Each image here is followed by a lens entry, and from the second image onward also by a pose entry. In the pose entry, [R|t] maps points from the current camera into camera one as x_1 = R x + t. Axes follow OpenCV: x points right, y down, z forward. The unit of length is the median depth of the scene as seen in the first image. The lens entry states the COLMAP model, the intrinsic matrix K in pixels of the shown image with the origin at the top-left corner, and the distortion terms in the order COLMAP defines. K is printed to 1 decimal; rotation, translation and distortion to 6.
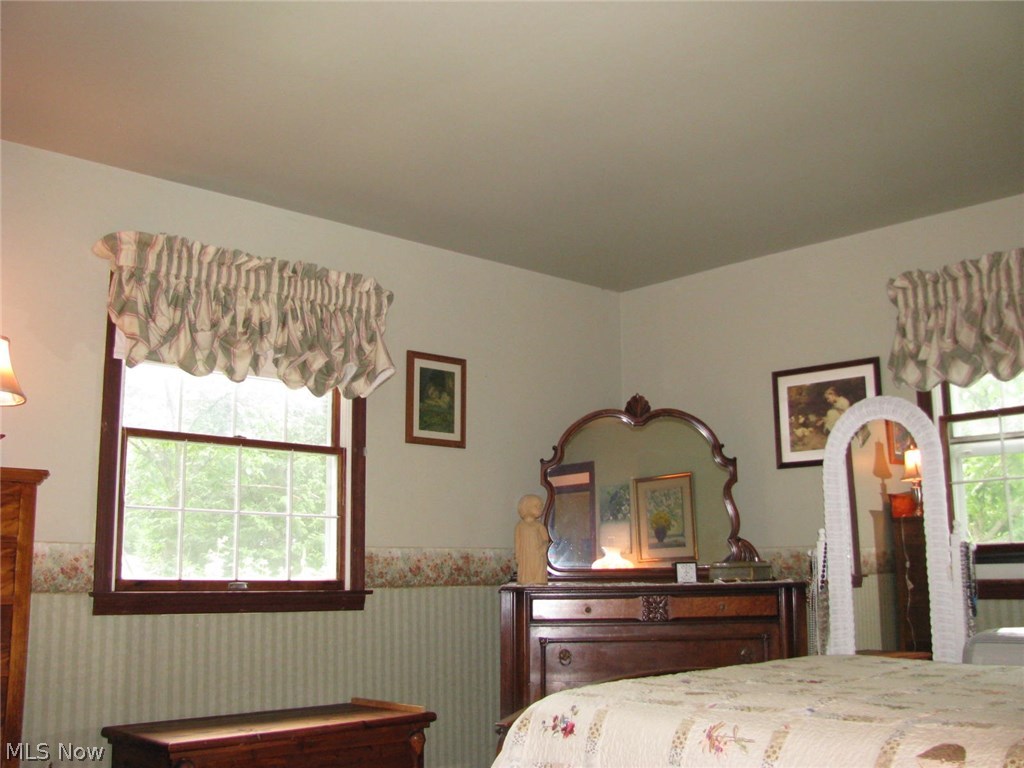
lens RADIAL K [[1079.1, 0, 516.5], [0, 1079.1, 365.9], [0, 0, 1]] dist [-0.222499, 0.263287]
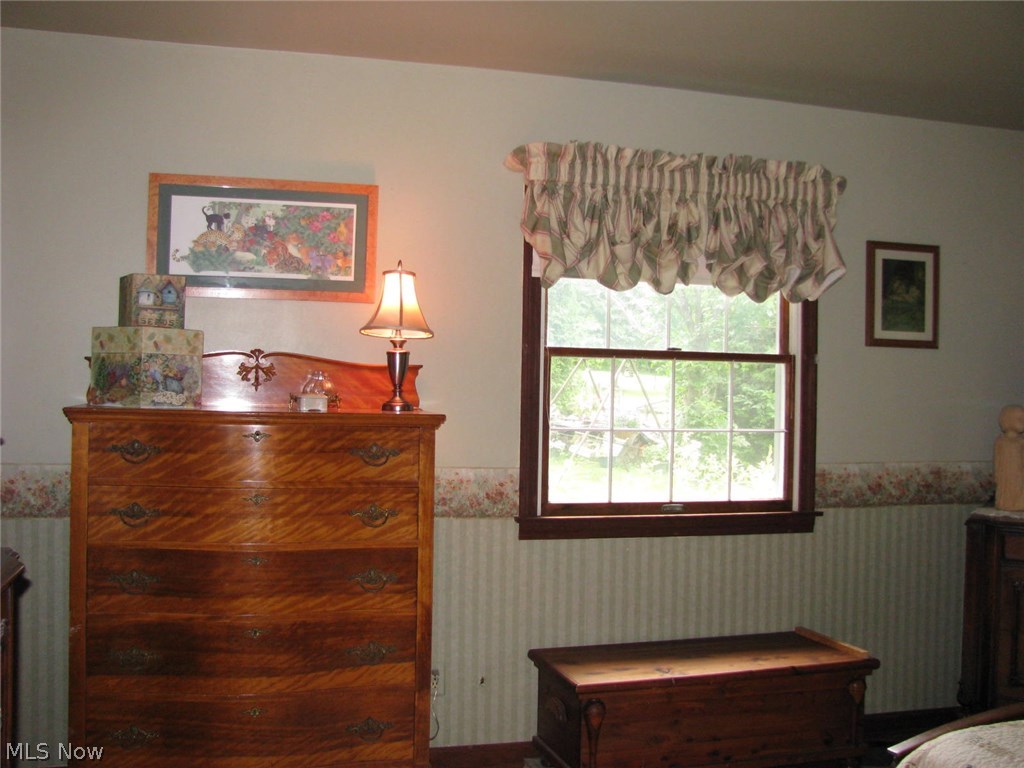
lens RADIAL K [[1079.1, 0, 516.5], [0, 1079.1, 365.9], [0, 0, 1]] dist [-0.222499, 0.263287]
pose [[0.878603, 0.016695, -0.477261, 0.067674], [0.061520, 0.987104, 0.147784, -0.066127], [0.473573, -0.159204, 0.866246, 0.115409]]
